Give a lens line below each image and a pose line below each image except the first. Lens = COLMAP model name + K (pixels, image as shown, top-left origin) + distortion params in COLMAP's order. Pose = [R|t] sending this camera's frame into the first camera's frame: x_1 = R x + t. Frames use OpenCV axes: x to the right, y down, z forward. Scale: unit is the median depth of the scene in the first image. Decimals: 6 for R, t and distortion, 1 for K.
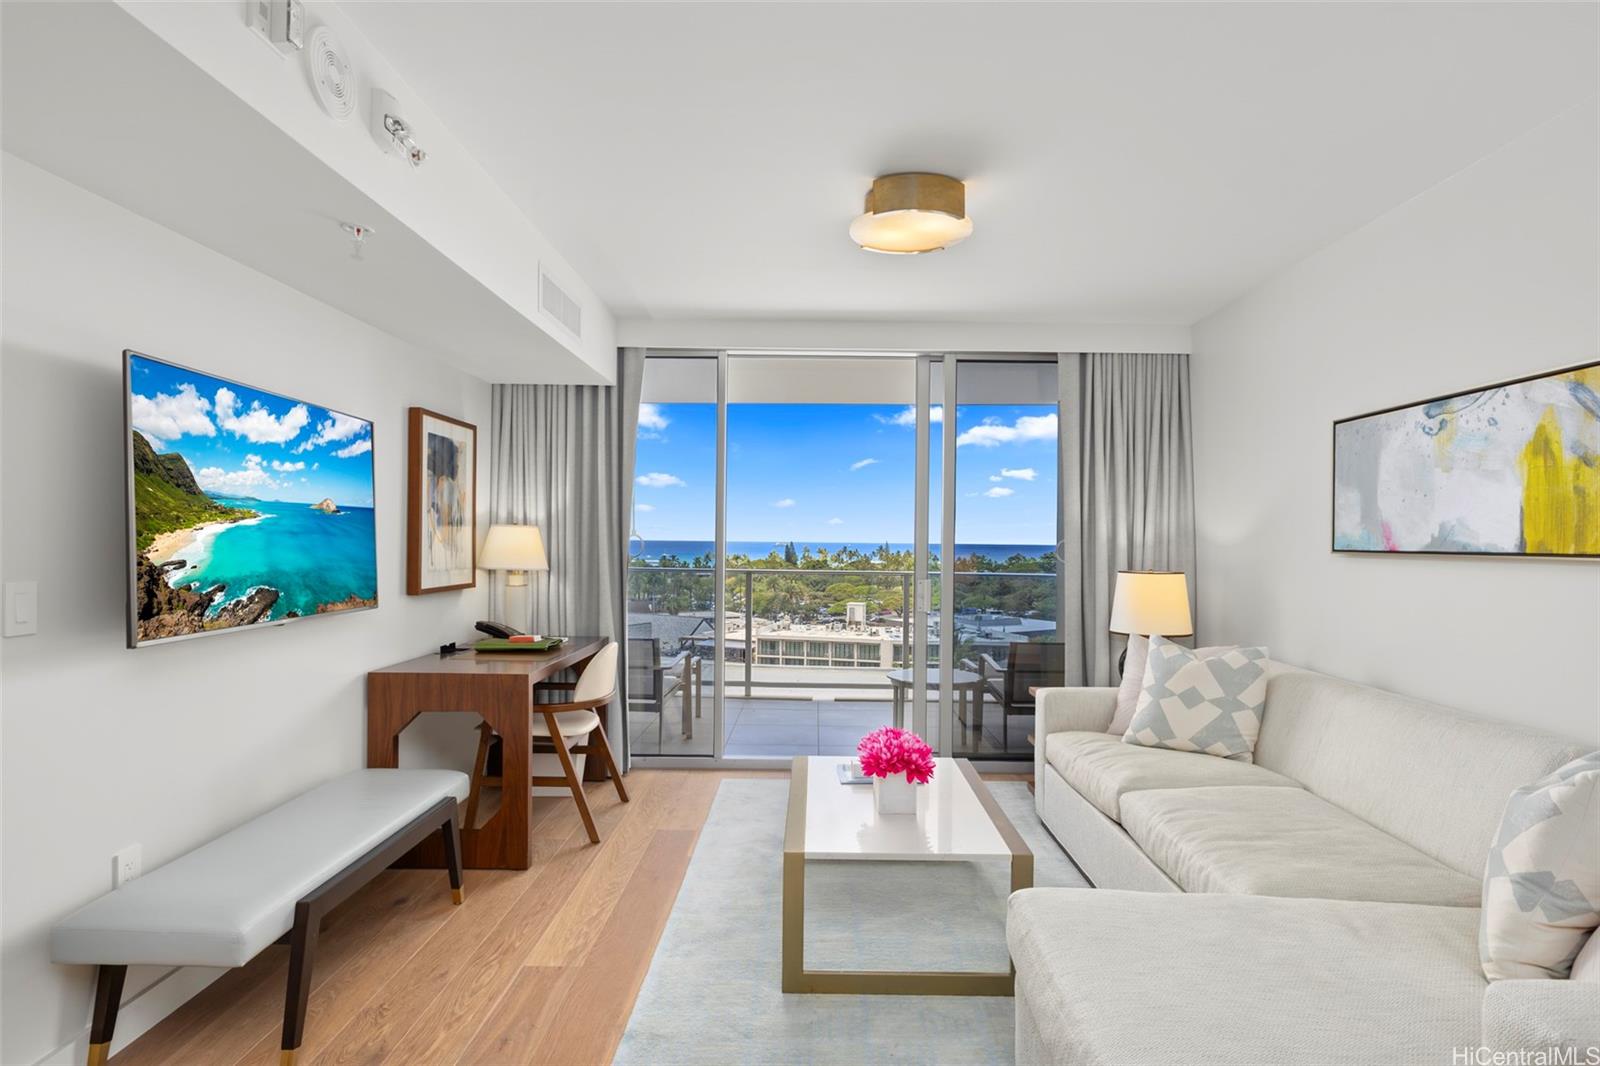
lens RADIAL K [[846.9, 0, 806.1], [0, 846.9, 554.5], [0, 0, 1]] dist [-0.013952, 0.001890]
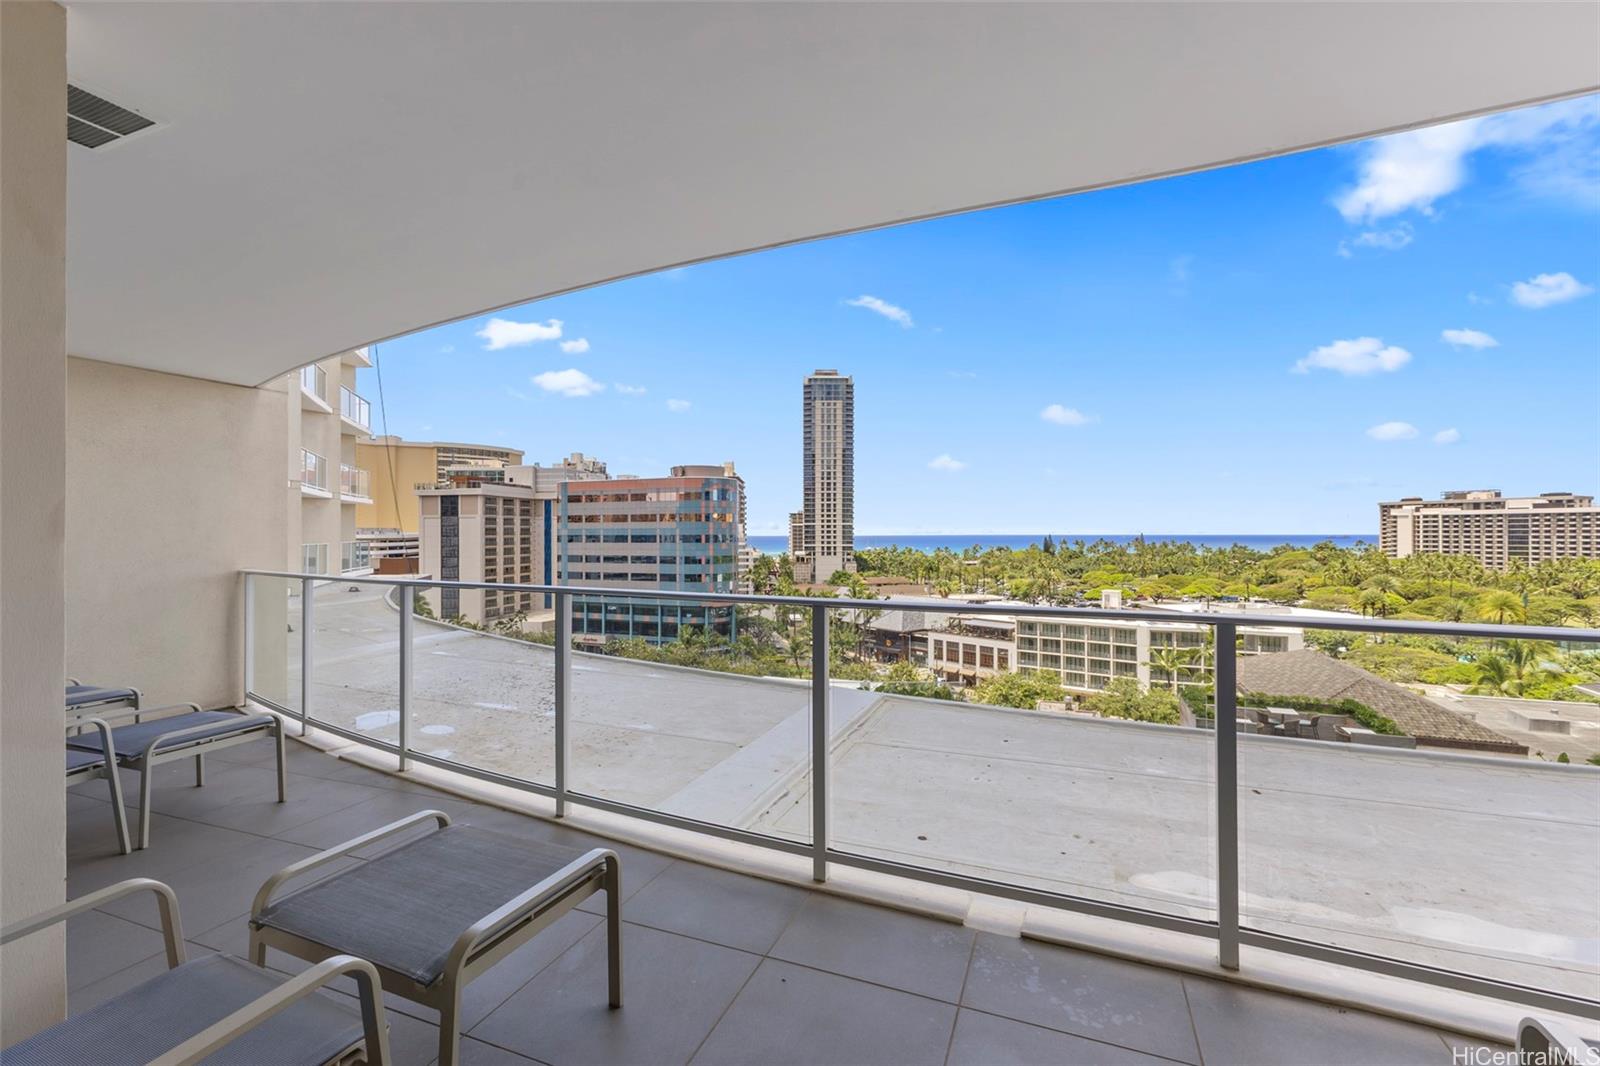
lens RADIAL K [[694.1, 0, 797.8], [0, 694.1, 569.1], [0, 0, 1]] dist [0.013705, -0.003156]
pose [[0.934121, 0.007062, -0.356887, 0.026944], [0.004504, 0.999492, 0.031564, 0.008502], [0.356928, -0.031092, 0.933614, 0.479129]]
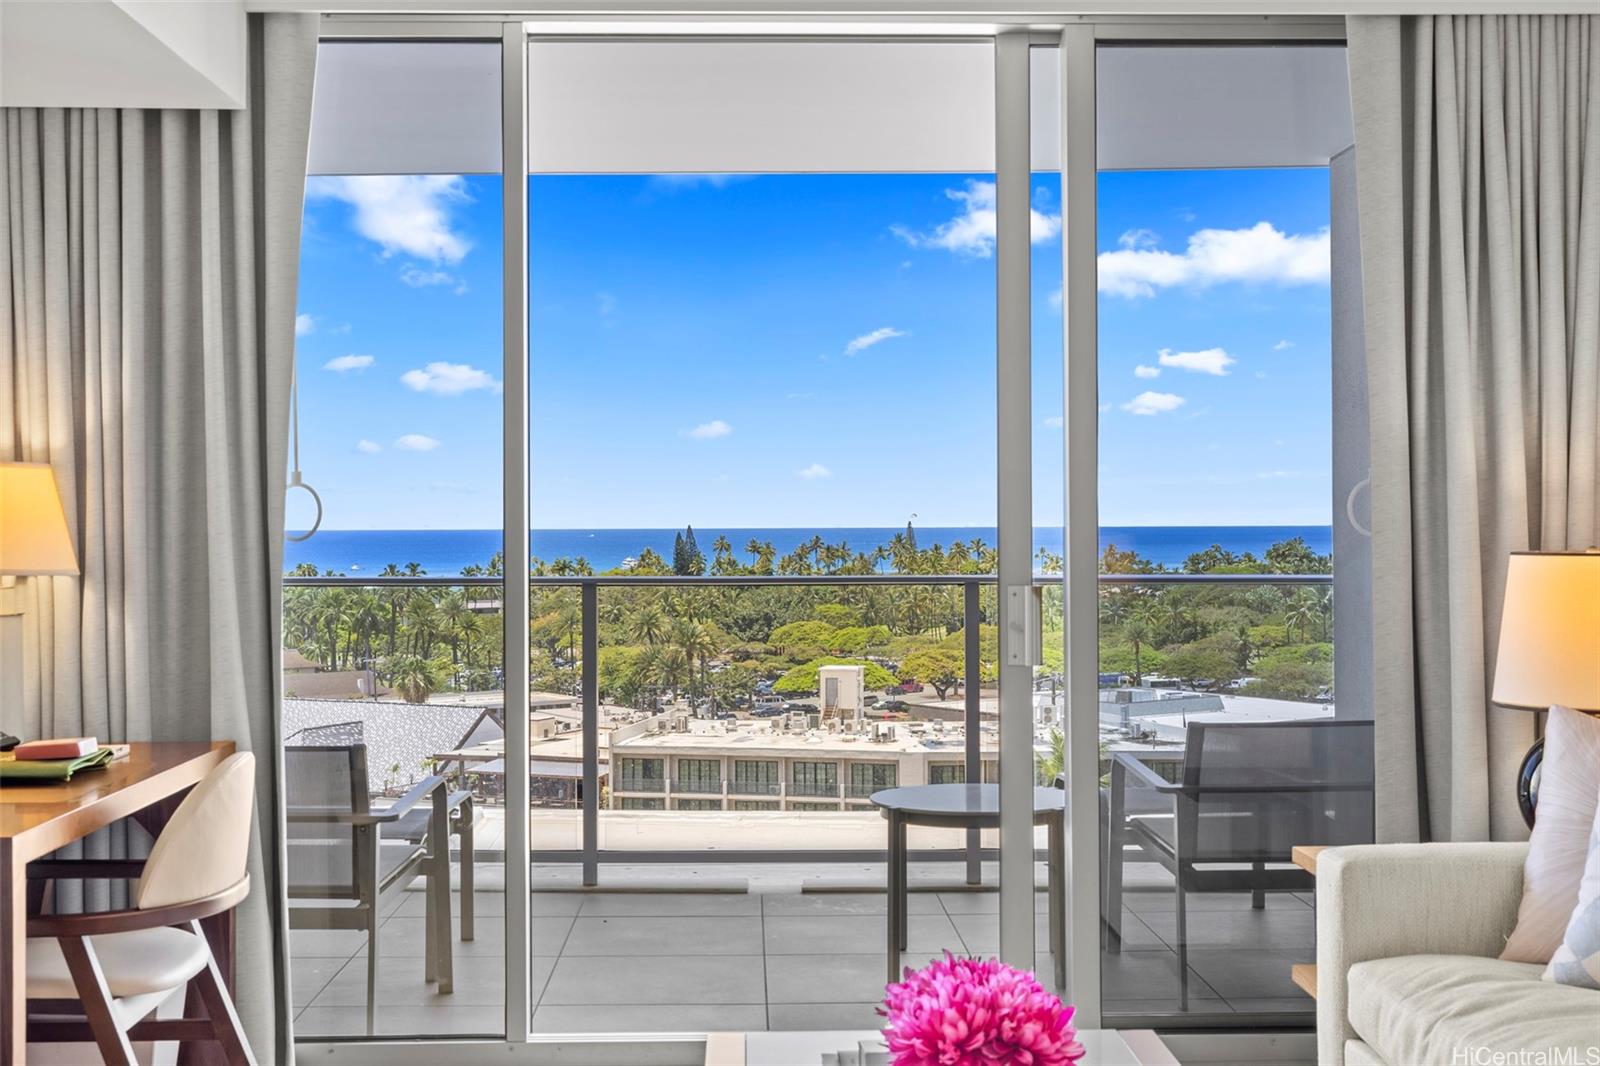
lens RADIAL K [[1963.7, 0, 795.4], [0, 1963.7, 536.3], [0, 0, 1]] dist [0.006772, 0.000000]
pose [[0.999216, -0.014641, 0.036790, -0.003275], [0.015016, 0.999838, -0.009916, 0.014101], [-0.036639, 0.010461, 0.999274, 0.069423]]
